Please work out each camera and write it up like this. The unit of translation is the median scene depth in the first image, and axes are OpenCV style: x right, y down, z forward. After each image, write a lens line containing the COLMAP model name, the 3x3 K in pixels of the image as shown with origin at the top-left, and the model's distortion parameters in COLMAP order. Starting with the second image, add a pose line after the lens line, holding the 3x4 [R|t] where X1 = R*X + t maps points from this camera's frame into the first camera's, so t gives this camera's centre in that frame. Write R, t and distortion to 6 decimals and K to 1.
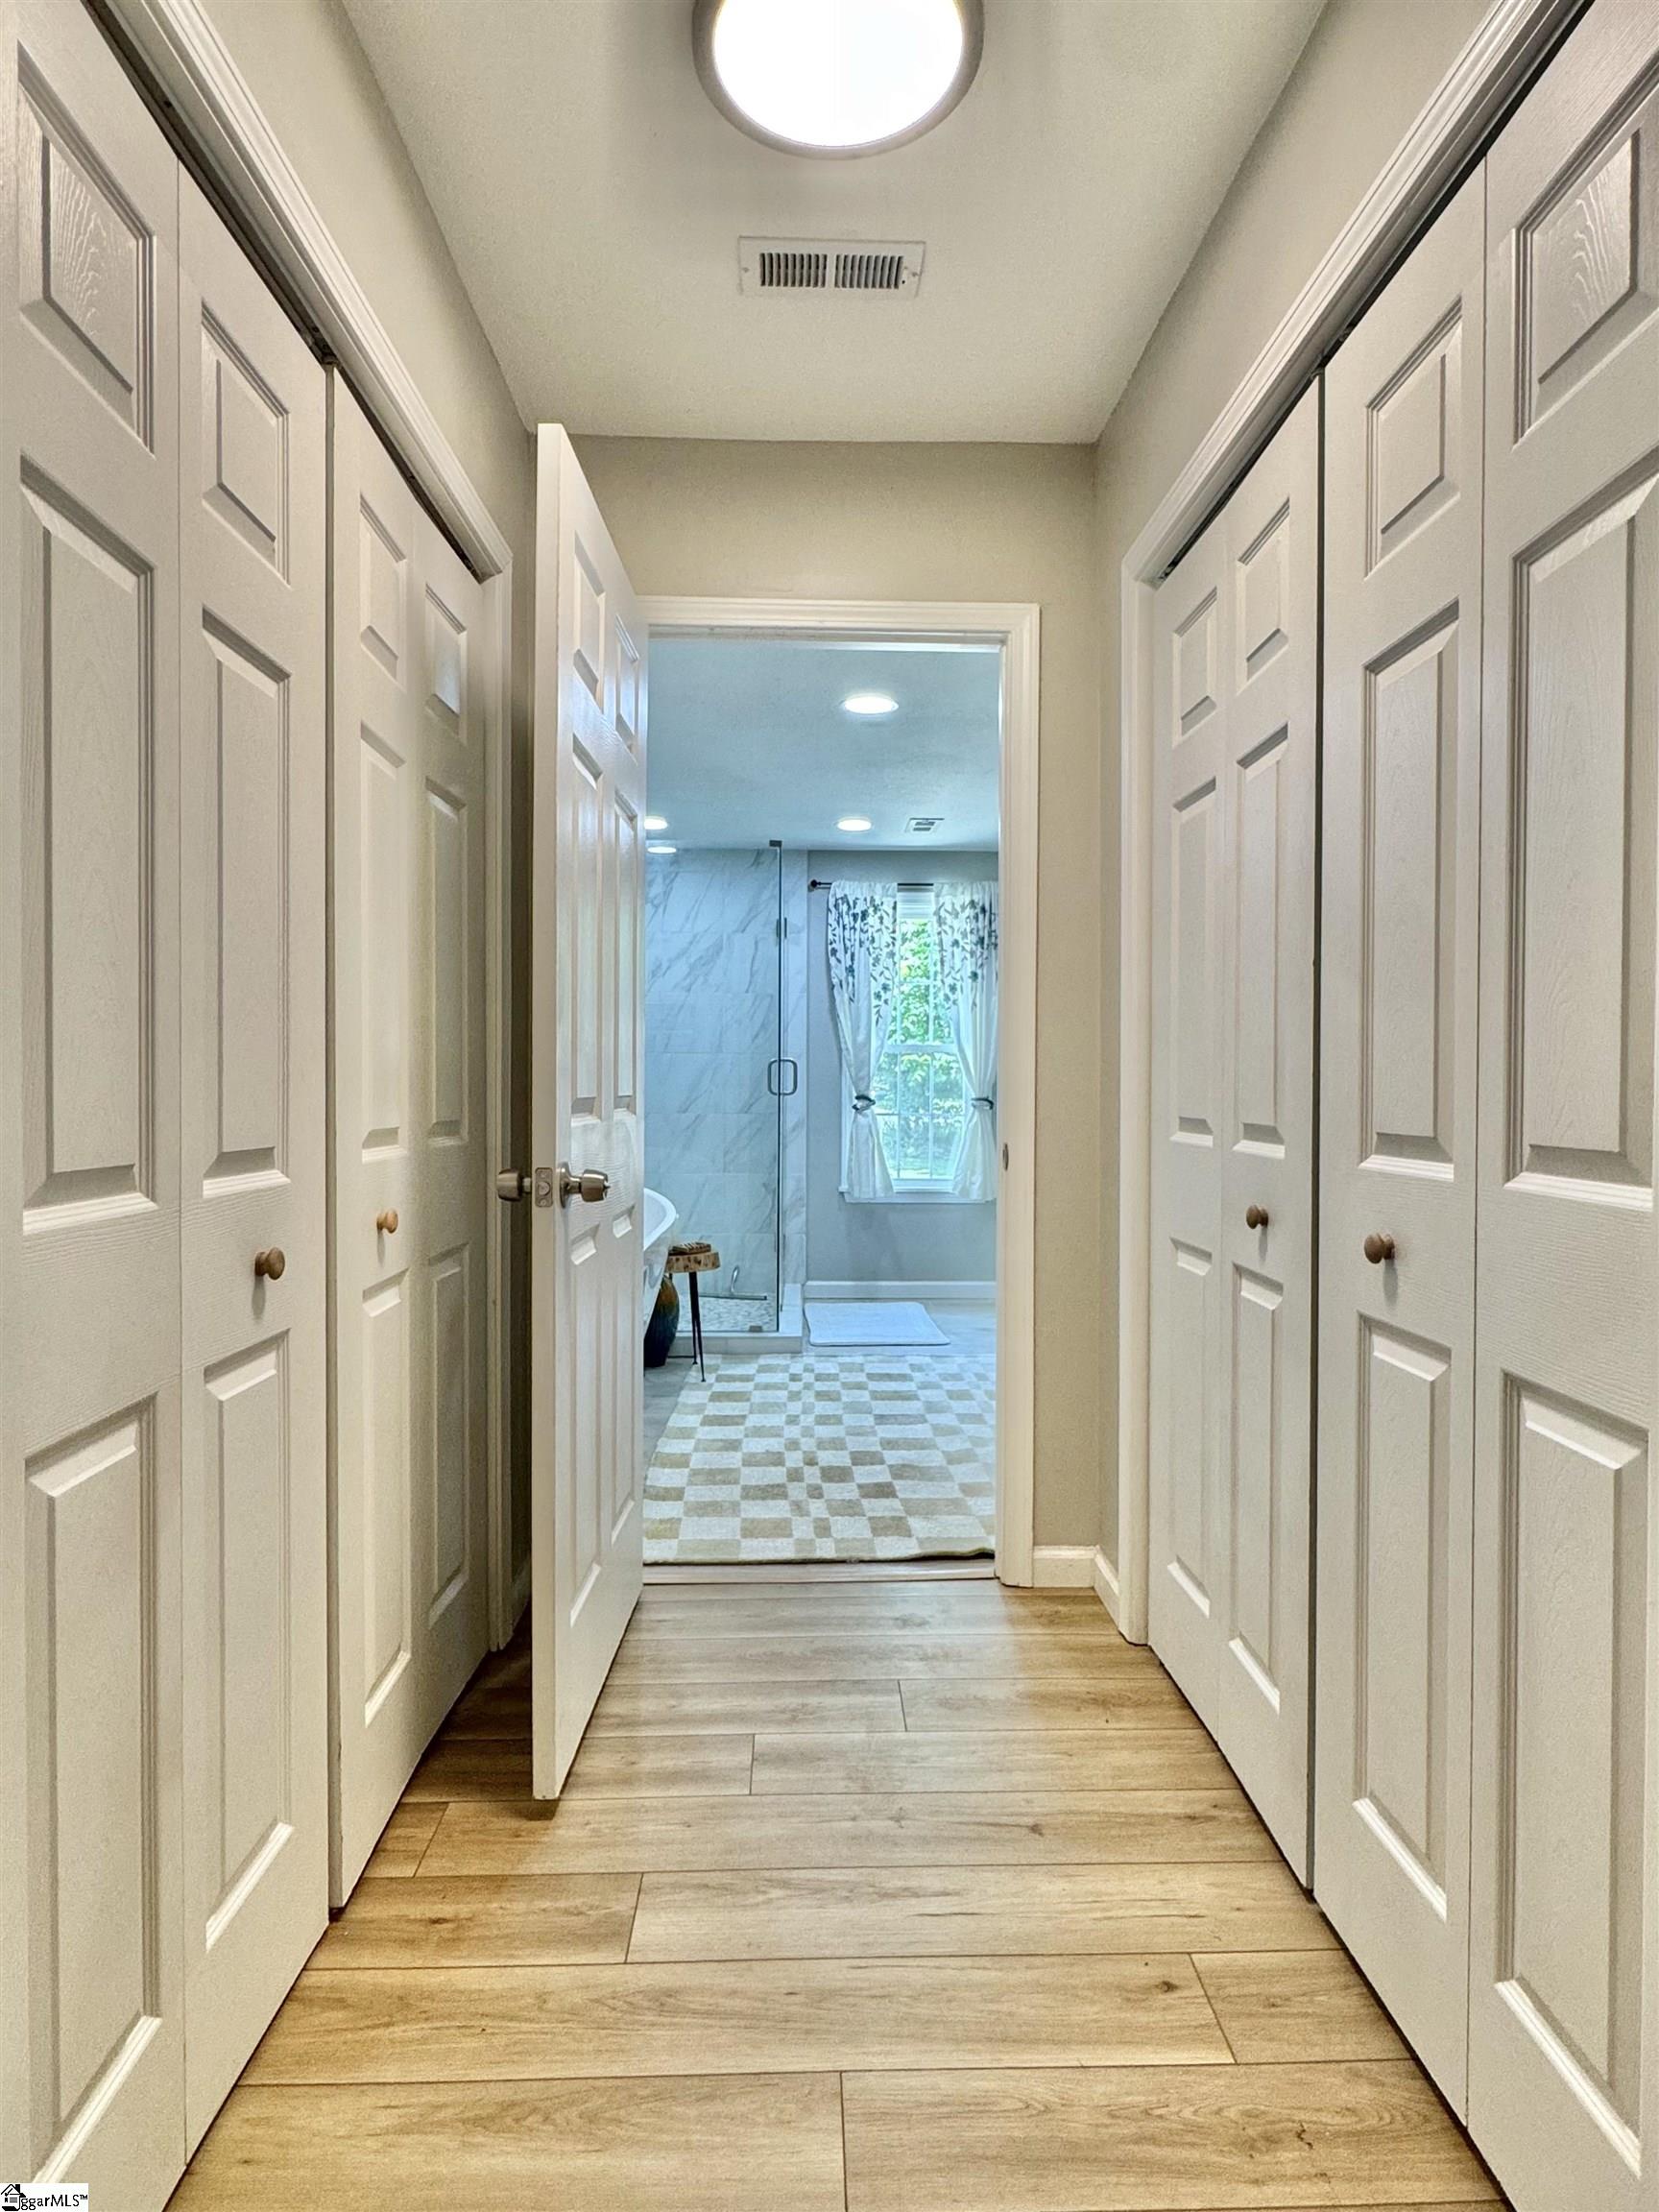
lens RADIAL K [[1276.0, 0, 837.9], [0, 1276.0, 1100.4], [0, 0, 1]] dist [0.000709, -0.000057]
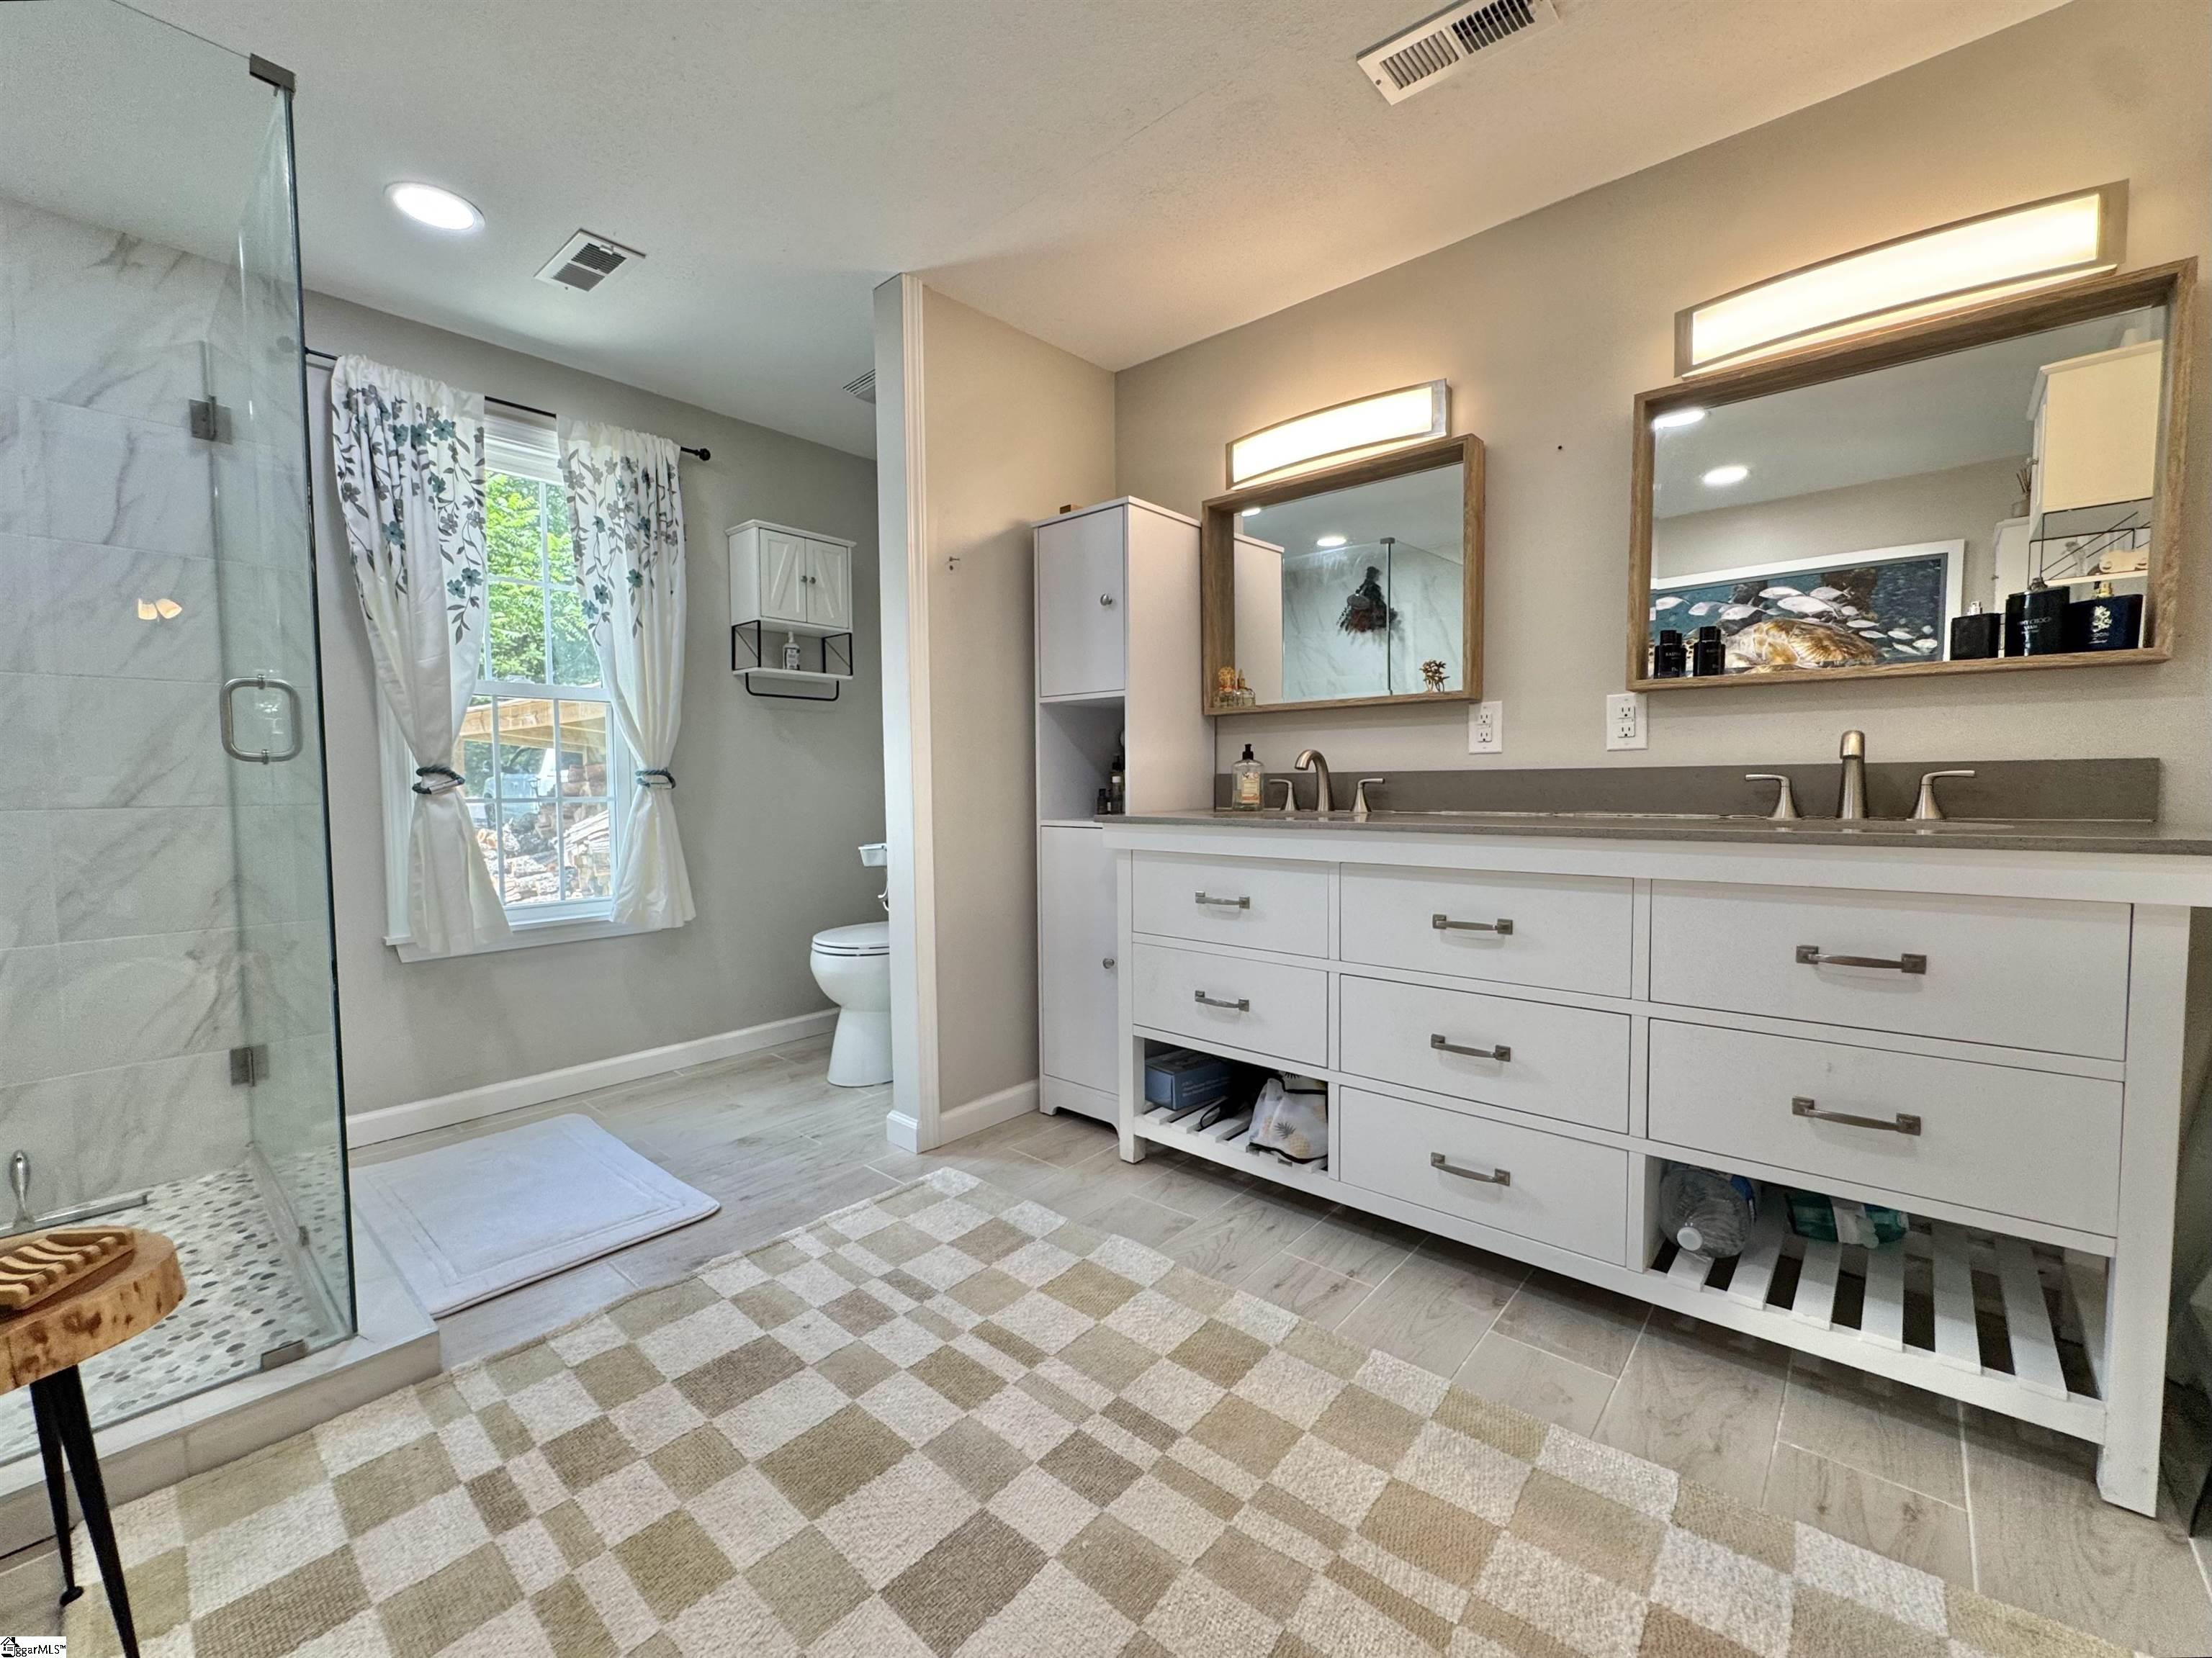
lens RADIAL K [[893.4, 0, 1103.5], [0, 893.4, 831.7], [0, 0, 1]] dist [-0.009876, 0.001391]
pose [[0.672518, -0.053777, 0.738125, -0.071215], [0.024804, 0.998434, 0.050143, 0.011994], [-0.739665, -0.015414, 0.672798, 0.525041]]
